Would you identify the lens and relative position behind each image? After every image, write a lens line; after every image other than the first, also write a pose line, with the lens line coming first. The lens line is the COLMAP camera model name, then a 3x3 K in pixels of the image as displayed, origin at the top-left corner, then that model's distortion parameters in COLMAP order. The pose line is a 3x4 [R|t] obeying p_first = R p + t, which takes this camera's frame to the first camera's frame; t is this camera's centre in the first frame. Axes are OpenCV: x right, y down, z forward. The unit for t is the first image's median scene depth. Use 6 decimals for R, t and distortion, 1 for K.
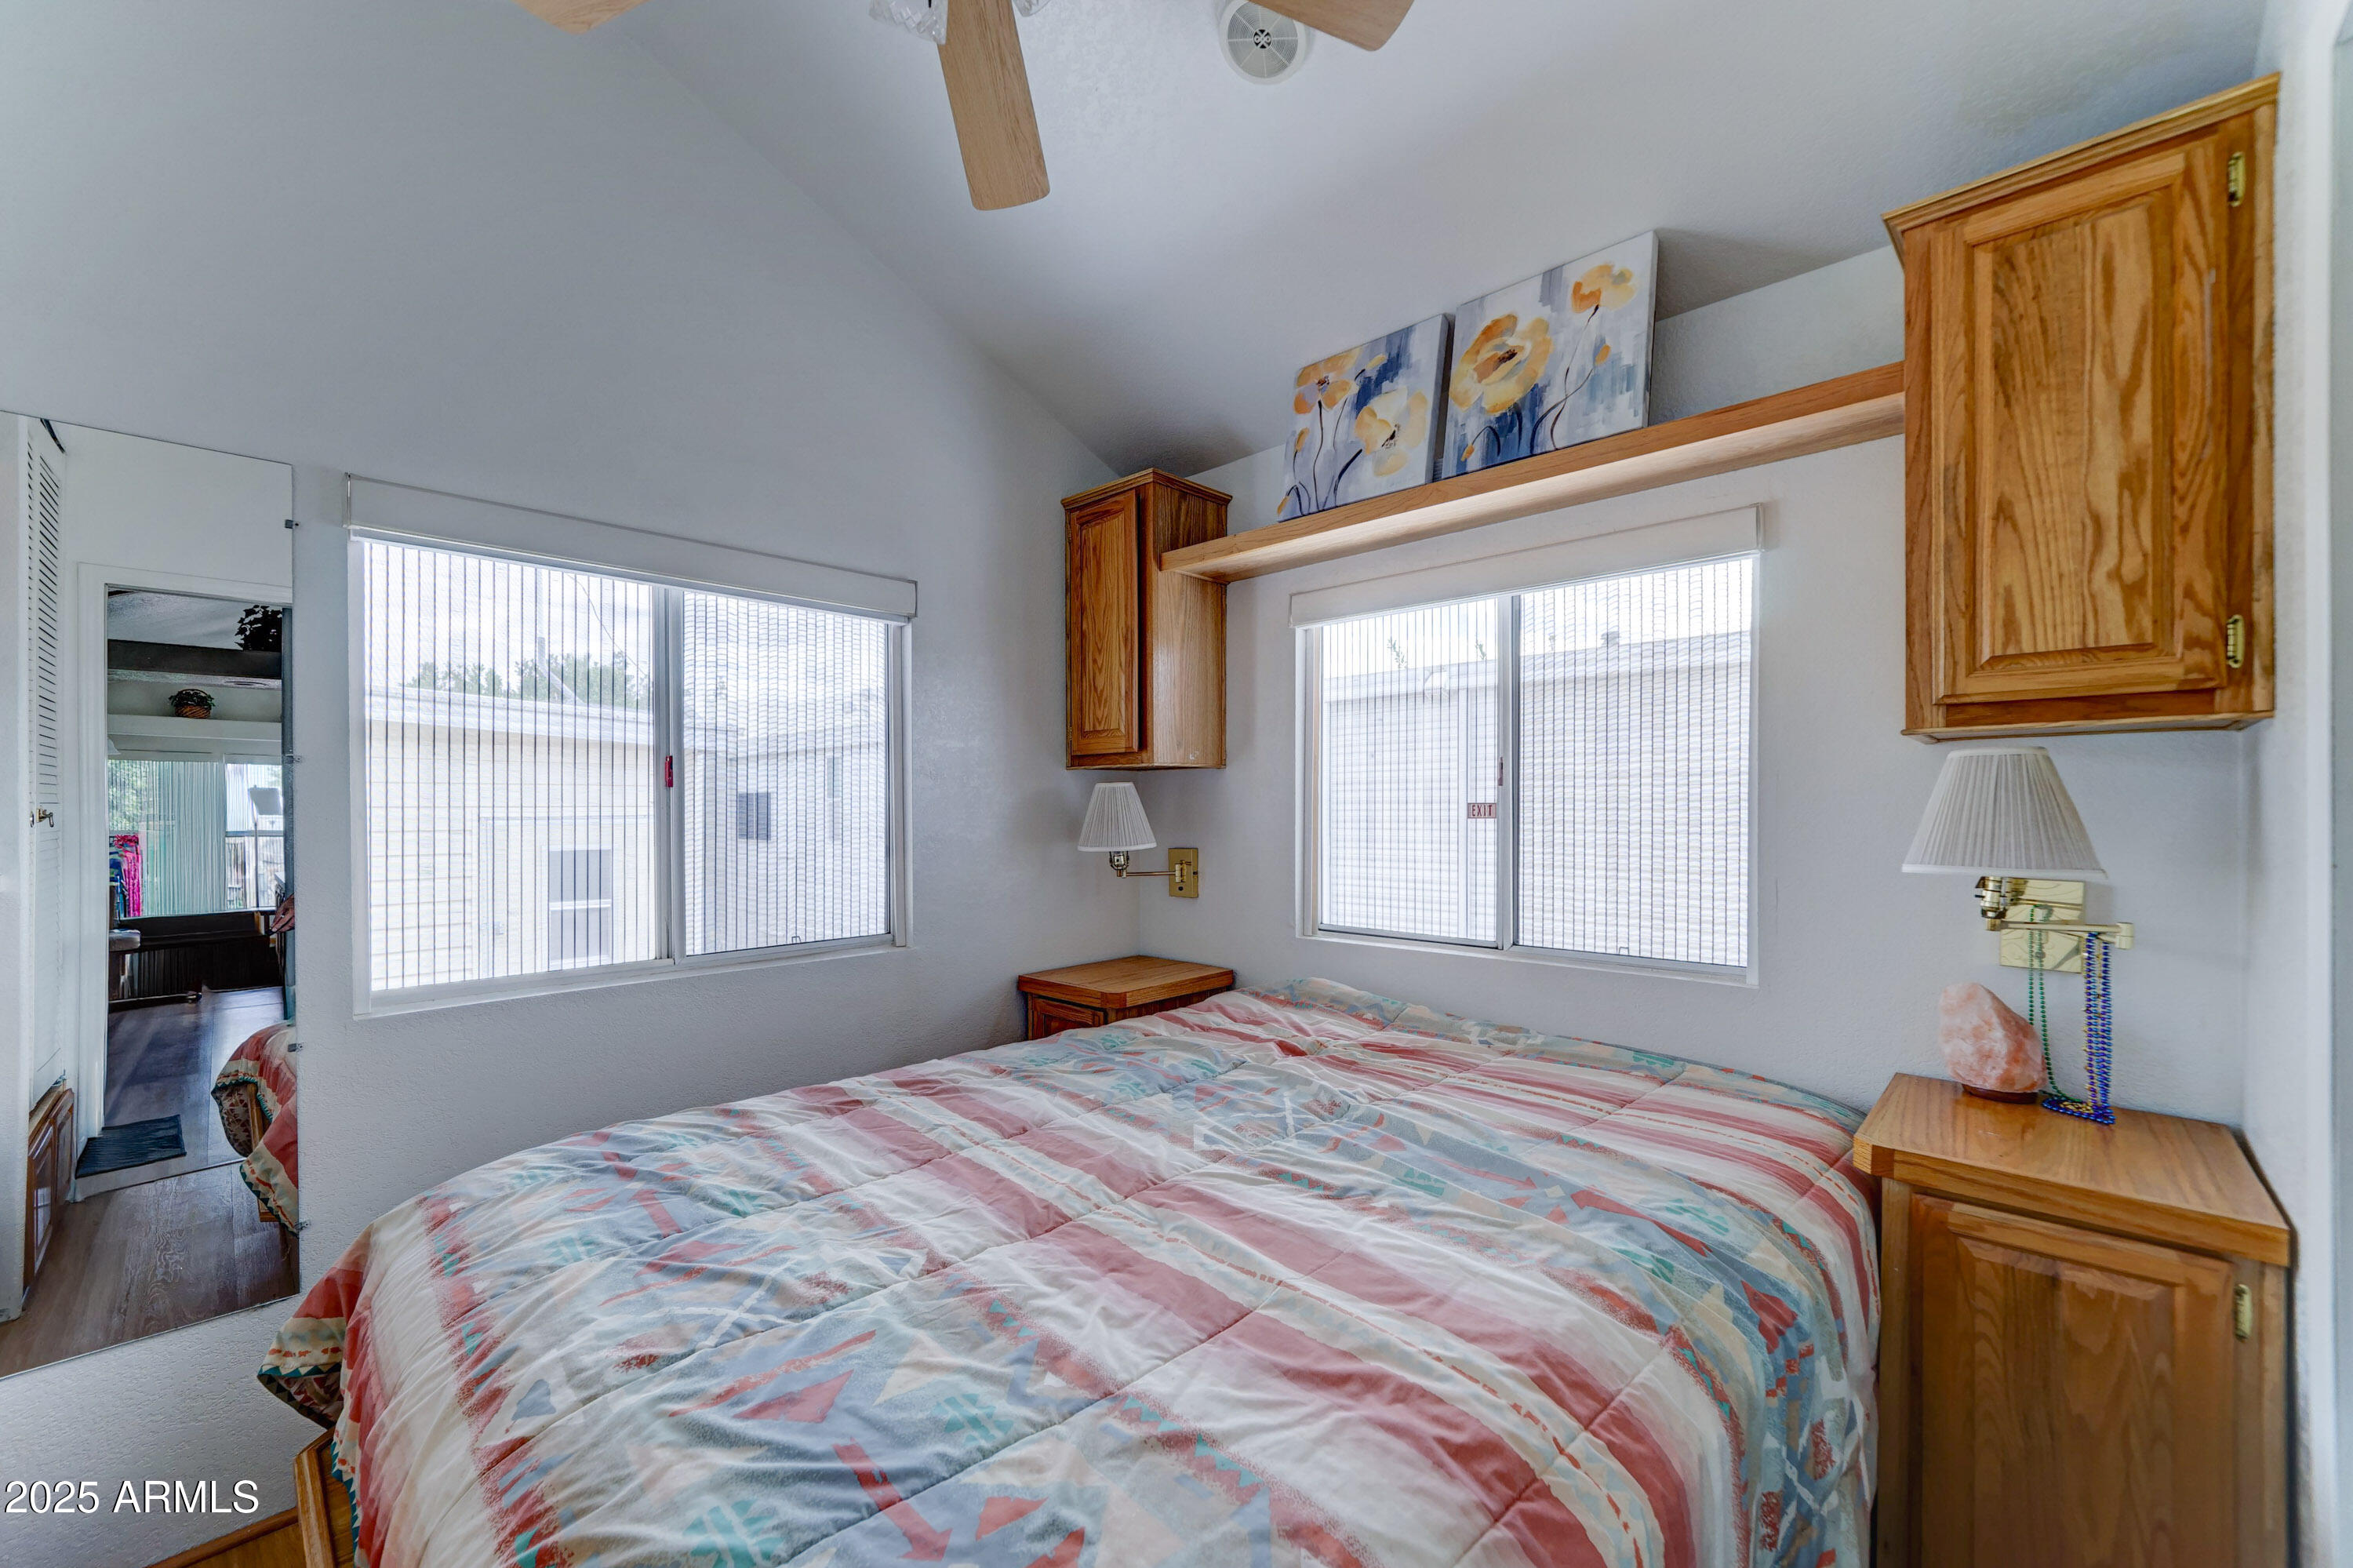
lens RADIAL K [[937.4, 0, 1162.6], [0, 937.4, 793.1], [0, 0, 1]] dist [-0.000065, 0.000185]
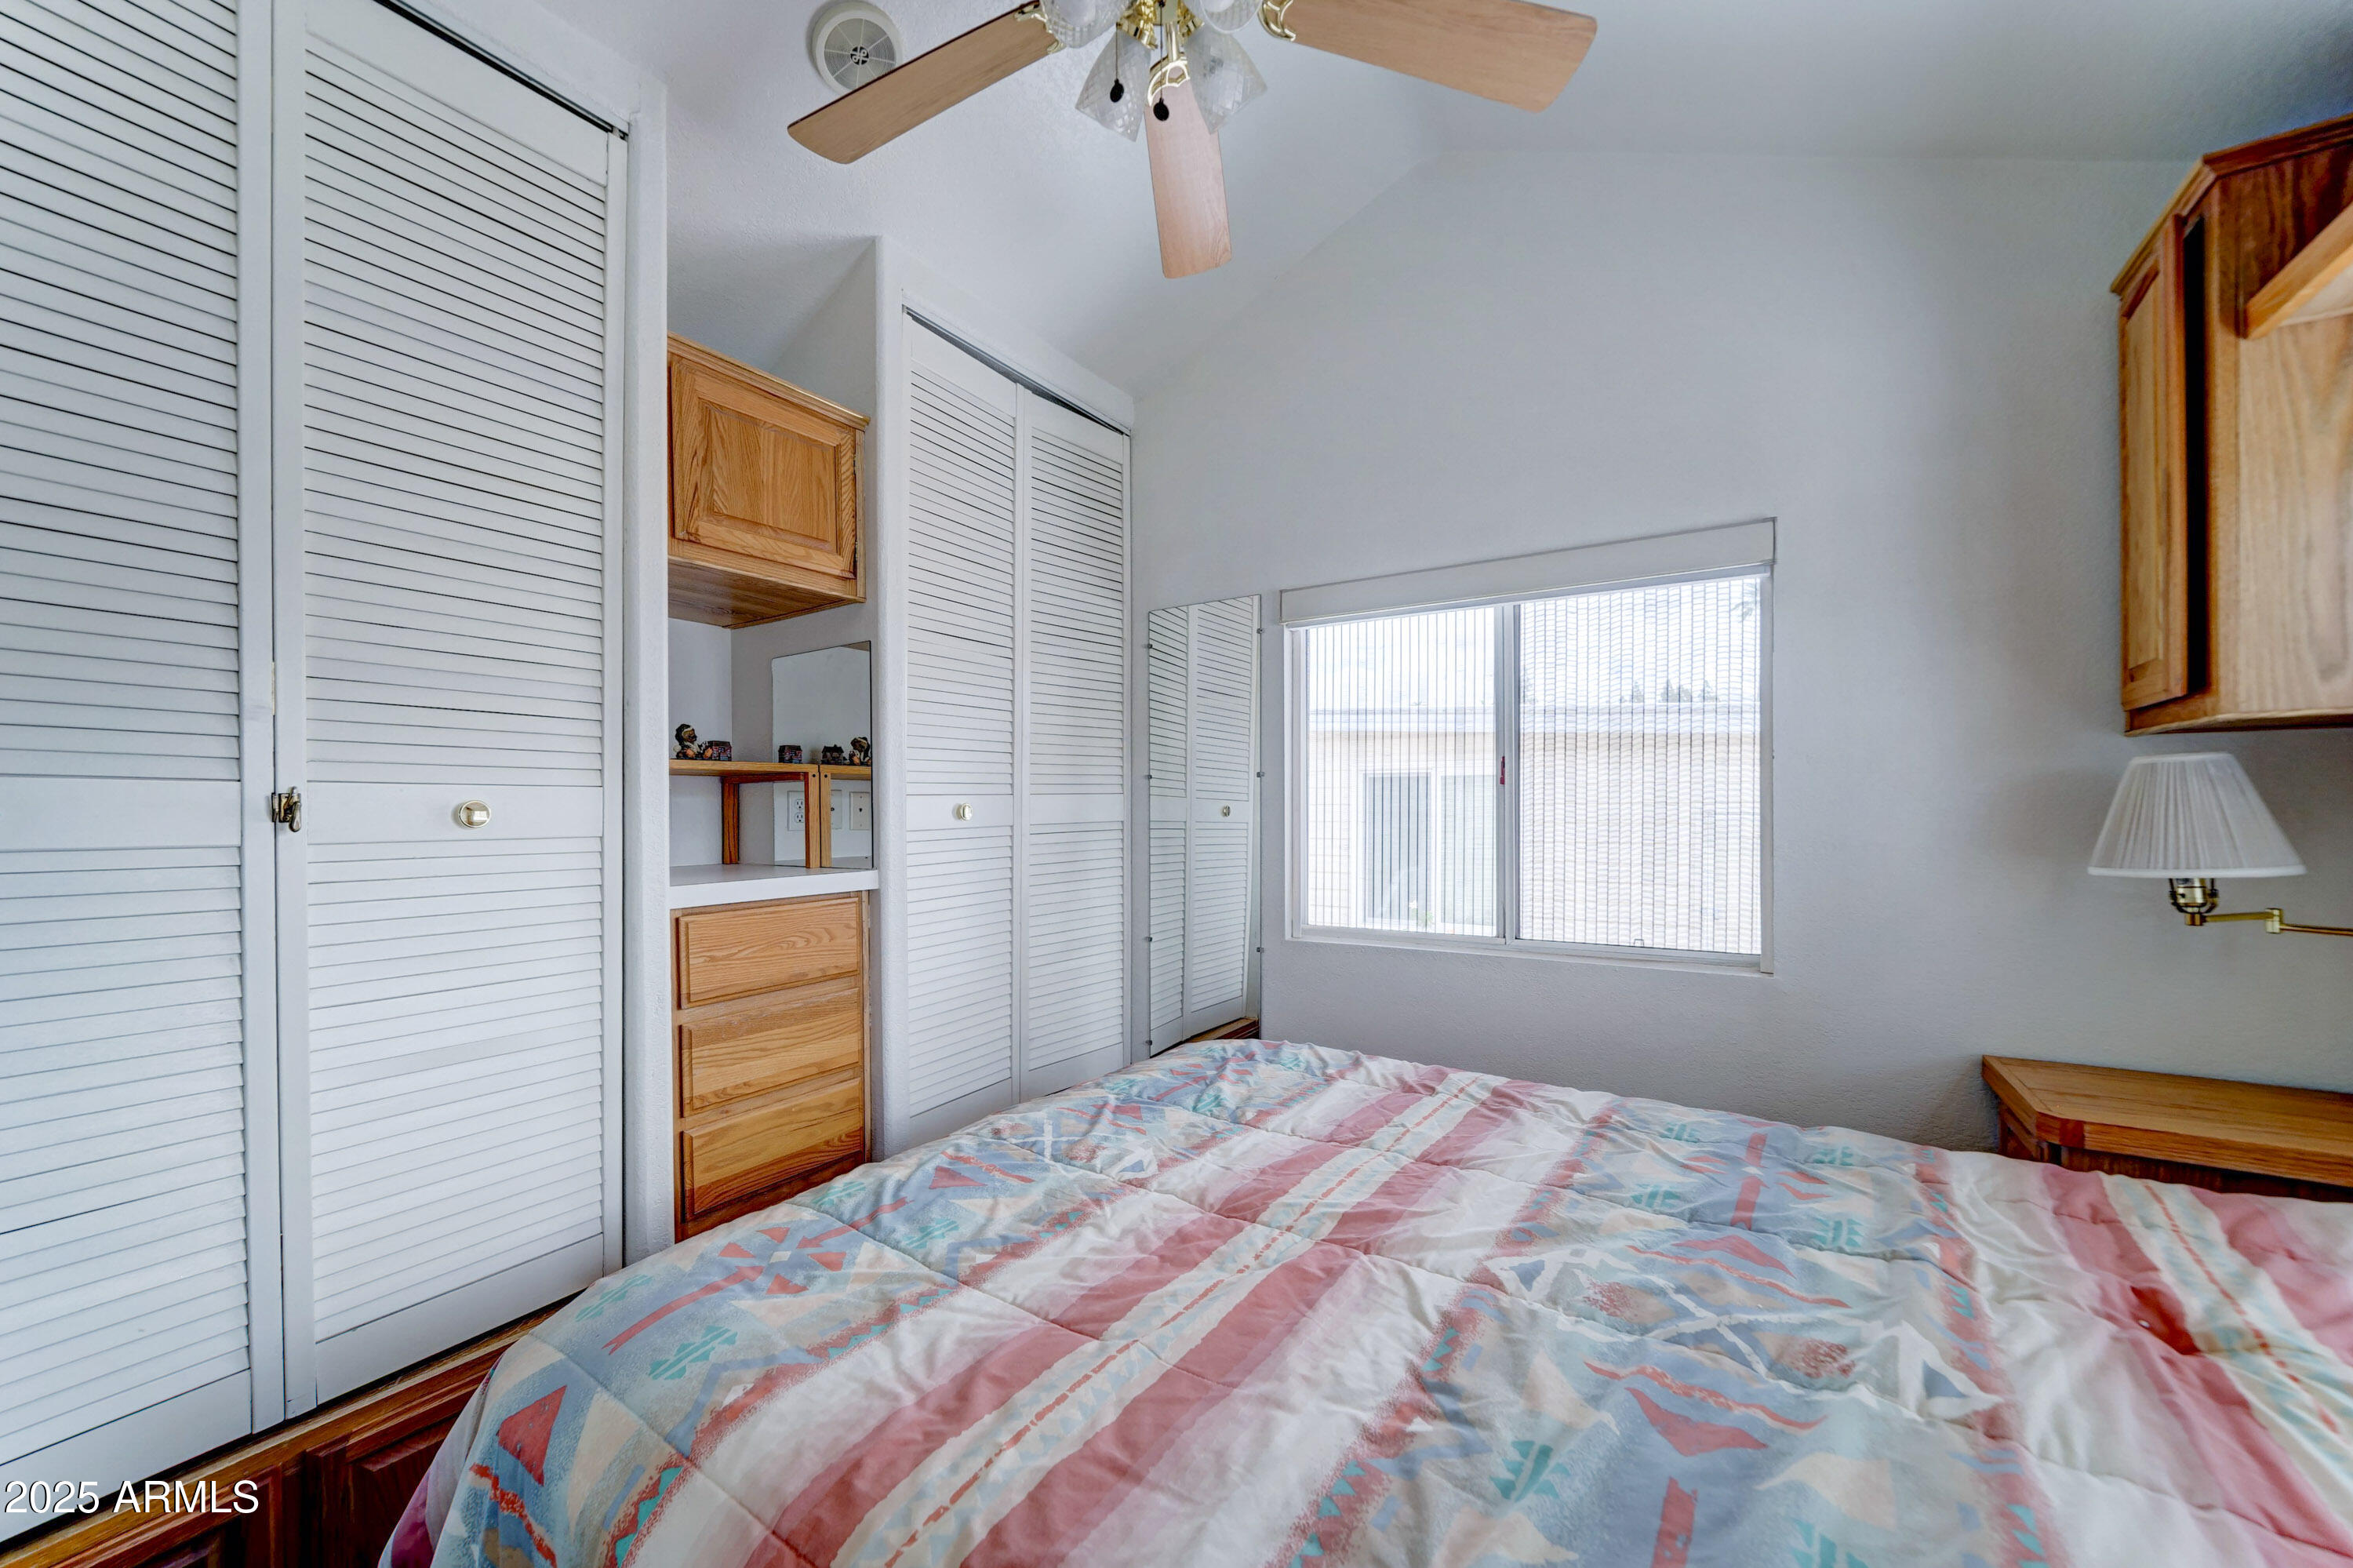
lens RADIAL K [[889.0, 0, 1168.8], [0, 889.0, 811.4], [0, 0, 1]] dist [0.000535, 0.000110]
pose [[0.208967, 0.006957, -0.977898, 0.567638], [0.020652, 0.999720, 0.011526, 0.005822], [0.977705, -0.022604, 0.208765, 0.514454]]
